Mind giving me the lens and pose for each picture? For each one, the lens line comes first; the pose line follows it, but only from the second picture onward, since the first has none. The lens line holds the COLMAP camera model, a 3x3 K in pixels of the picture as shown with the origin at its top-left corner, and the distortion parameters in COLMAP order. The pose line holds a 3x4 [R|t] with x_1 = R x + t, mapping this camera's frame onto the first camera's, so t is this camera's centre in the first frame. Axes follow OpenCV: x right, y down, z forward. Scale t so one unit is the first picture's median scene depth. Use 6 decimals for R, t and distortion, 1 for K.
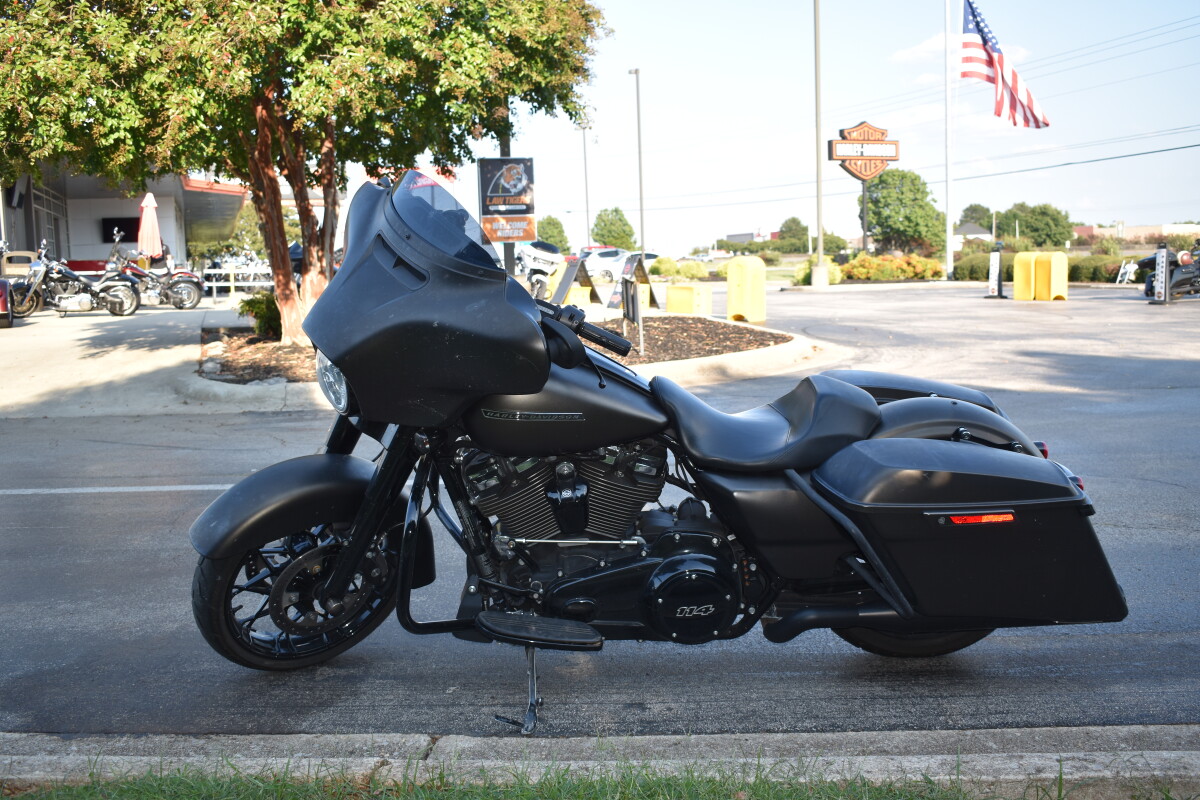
lens RADIAL K [[1240.1, 0, 610.4], [0, 1240.1, 401.2], [0, 0, 1]] dist [-0.071098, 0.000000]
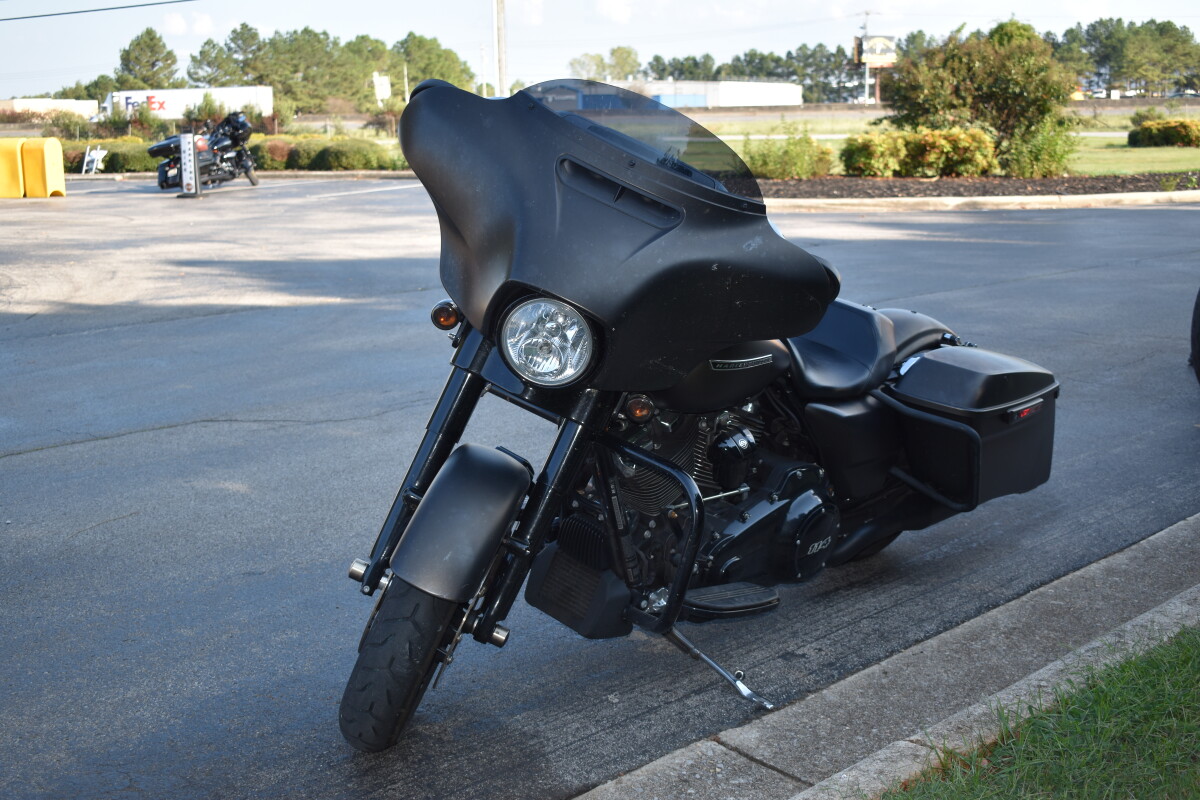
lens RADIAL K [[1497.8, 0, 594.7], [0, 1497.8, 397.1], [0, 0, 1]] dist [-0.021341, 0.000000]
pose [[0.691708, -0.127148, 0.710896, -0.215201], [0.087289, 0.991882, 0.092471, -0.018381], [-0.716883, -0.001910, 0.697191, 0.070657]]
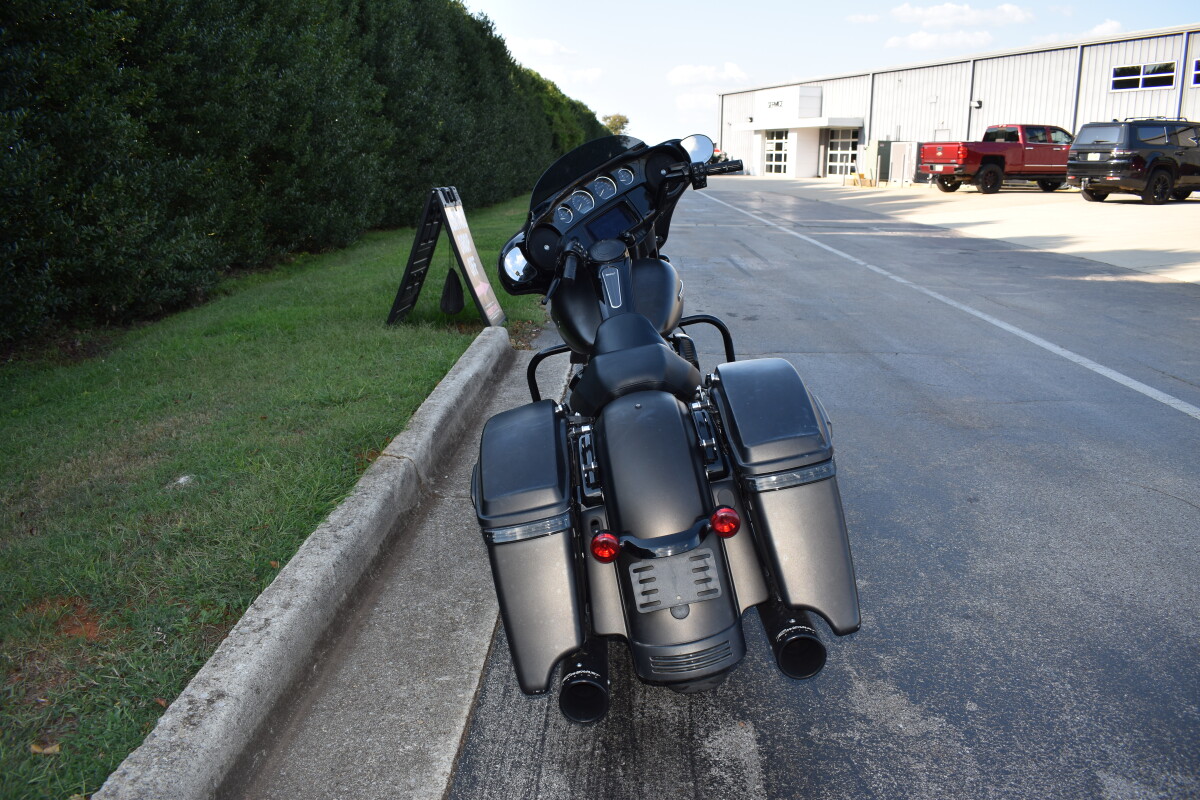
lens RADIAL K [[935.4, 0, 603.2], [0, 935.4, 399.6], [0, 0, 1]] dist [-0.085327, 0.012538]
pose [[-0.006178, 0.280426, -0.959856, 0.229861], [-0.120820, 0.952633, 0.279094, -0.046924], [0.992655, 0.117694, 0.027996, 0.238951]]
